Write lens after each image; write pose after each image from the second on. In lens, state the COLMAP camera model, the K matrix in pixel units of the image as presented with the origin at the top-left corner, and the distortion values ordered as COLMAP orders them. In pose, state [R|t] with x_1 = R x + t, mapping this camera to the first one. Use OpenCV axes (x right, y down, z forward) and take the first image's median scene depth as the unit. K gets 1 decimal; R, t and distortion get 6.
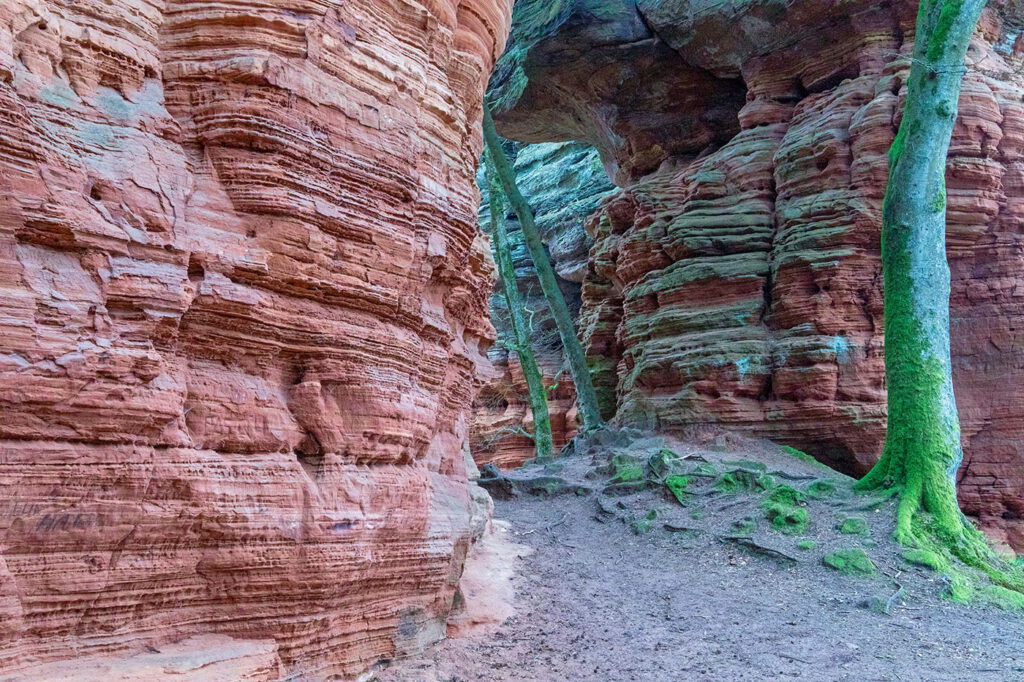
lens RADIAL K [[1587.2, 0, 507.3], [0, 1587.2, 335.7], [0, 0, 1]] dist [0.162550, 0.000000]
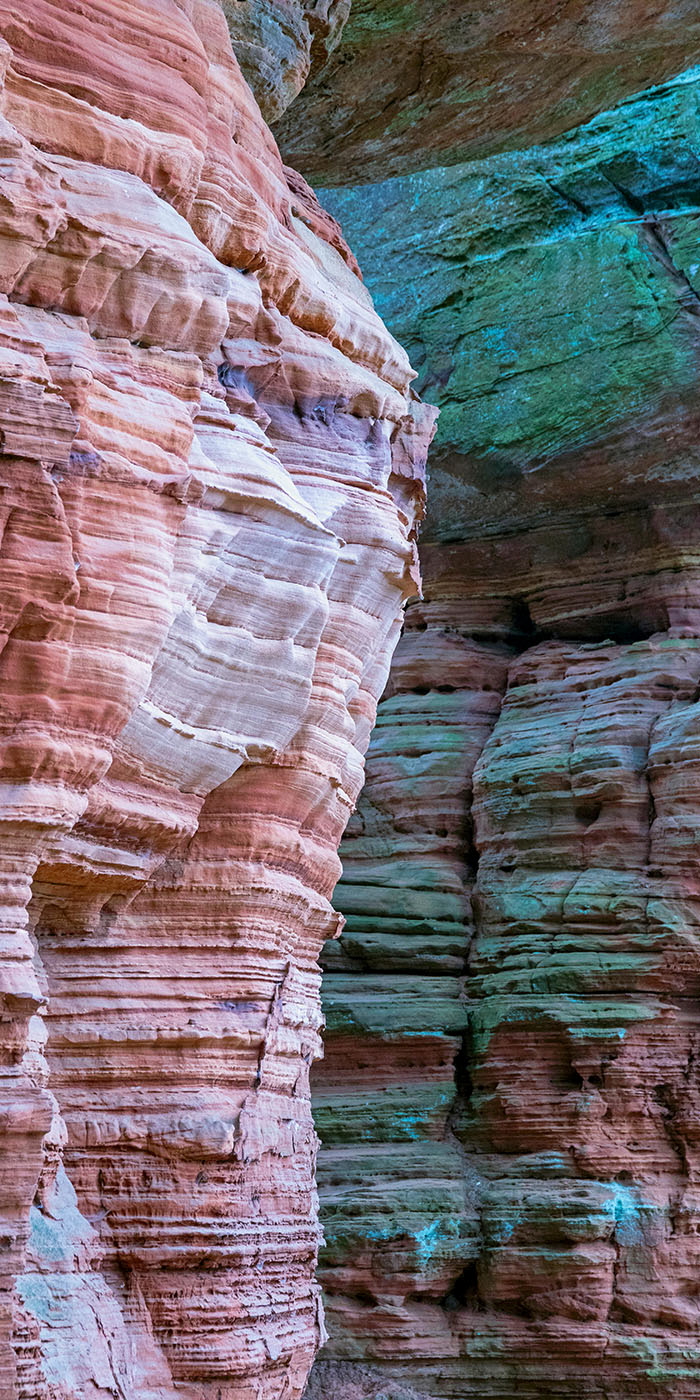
lens RADIAL K [[4522.3, 0, 345.0], [0, 4522.3, 706.5], [0, 0, 1]] dist [0.809882, 0.000000]
pose [[0.954199, 0.047516, 0.295374, -0.292346], [-0.056604, 0.998148, 0.022289, -0.172528], [-0.293768, -0.037987, 0.955122, -0.300570]]
